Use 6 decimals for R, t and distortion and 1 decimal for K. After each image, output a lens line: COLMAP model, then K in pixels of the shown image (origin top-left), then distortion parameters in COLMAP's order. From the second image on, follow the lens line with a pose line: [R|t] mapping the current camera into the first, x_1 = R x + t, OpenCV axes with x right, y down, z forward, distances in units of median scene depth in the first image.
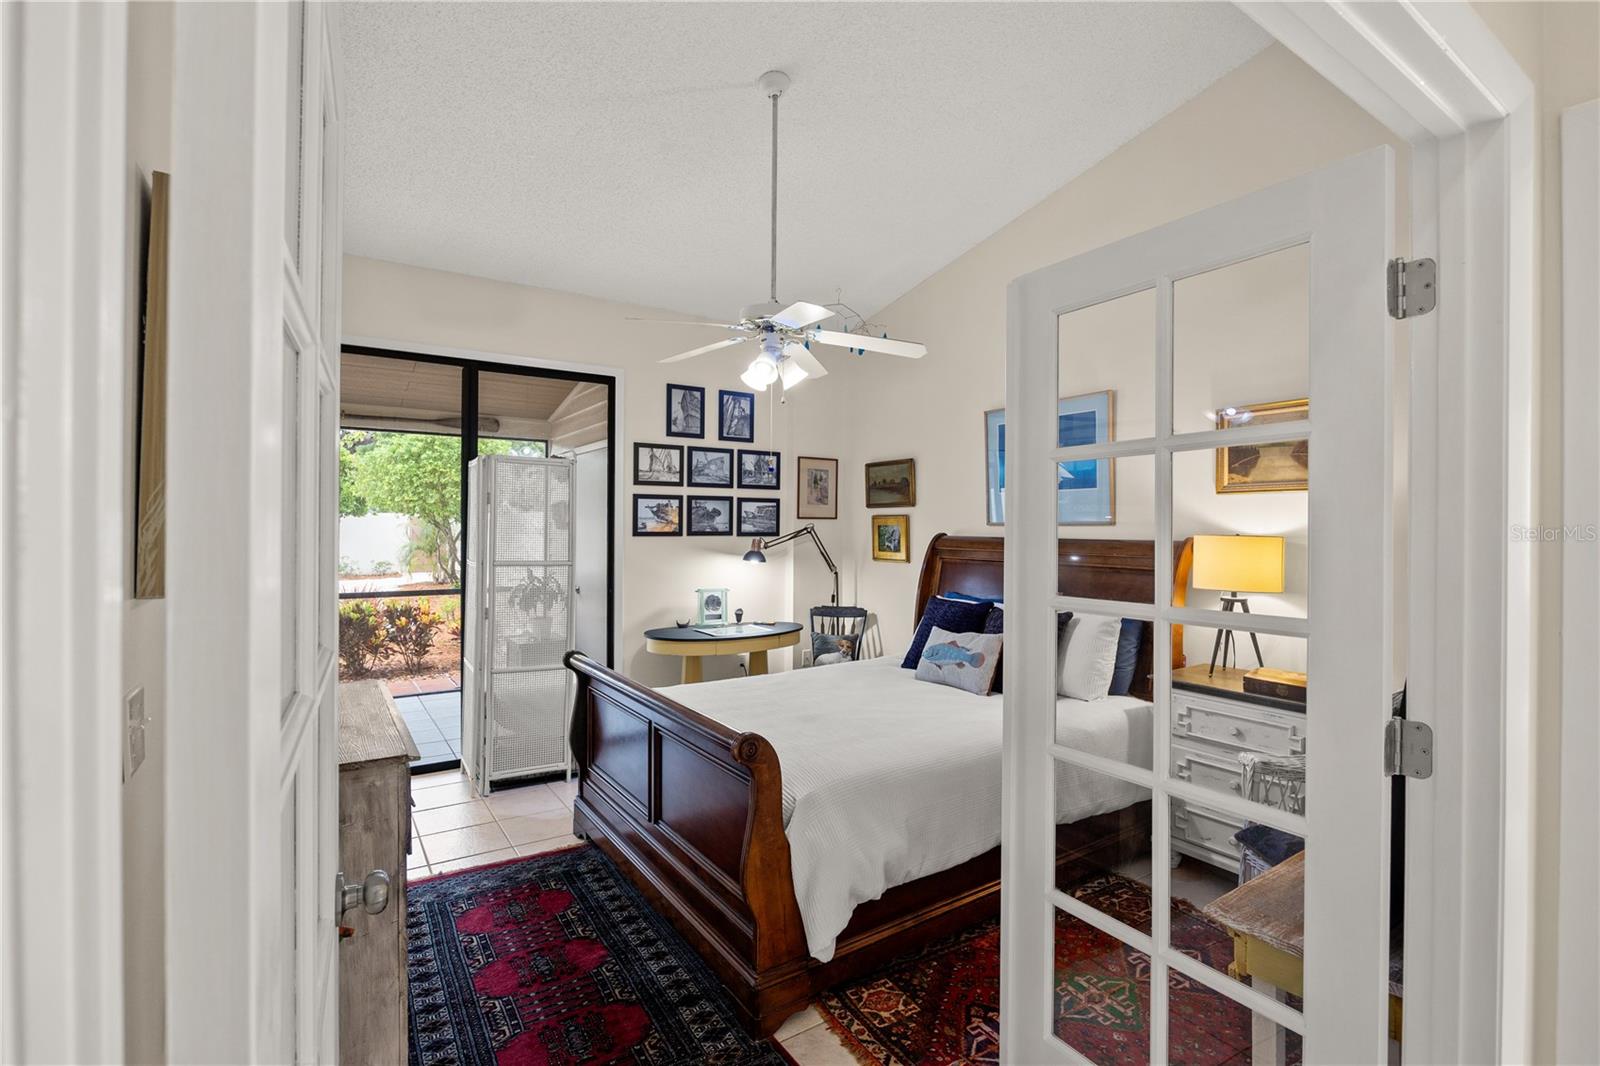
lens RADIAL K [[749.0, 0, 799.7], [0, 749.0, 530.4], [0, 0, 1]] dist [-0.003156, -0.000301]
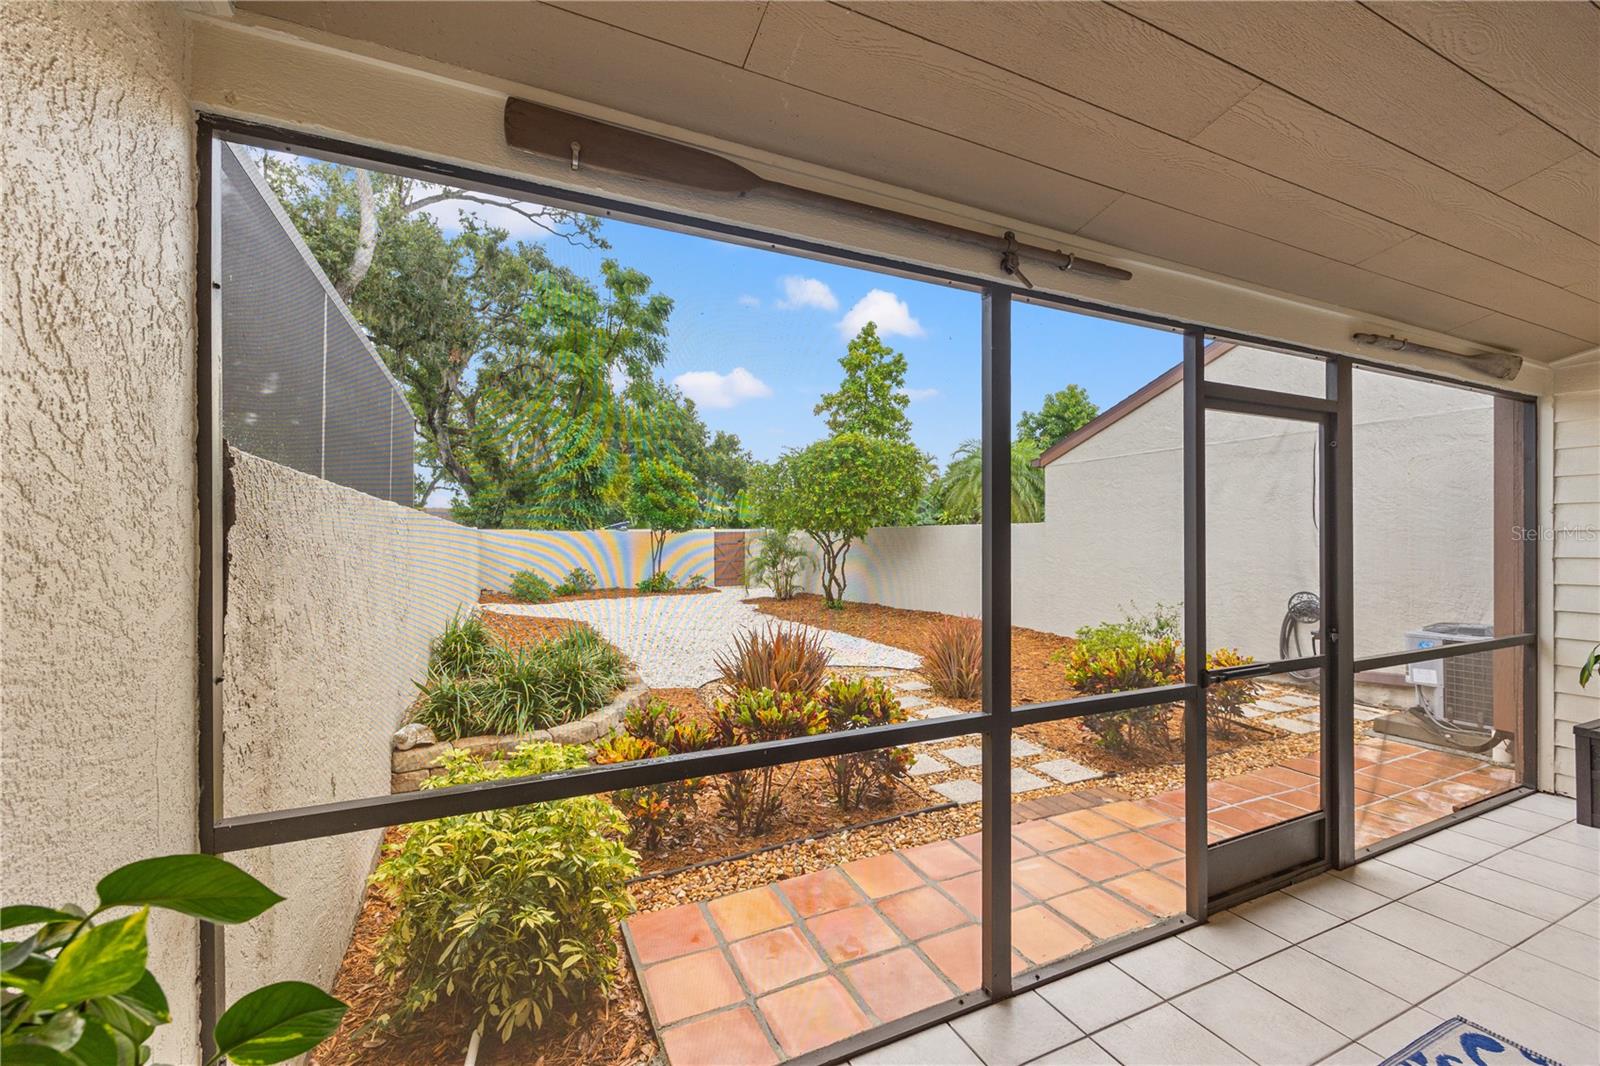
lens RADIAL K [[642.7, 0, 804.4], [0, 642.7, 534.2], [0, 0, 1]] dist [-0.001567, -0.000668]
pose [[0.987300, -0.005684, -0.158767, -0.439949], [0.003393, 0.999886, -0.014700, -0.002793], [0.158832, 0.013975, 0.987207, 0.229646]]
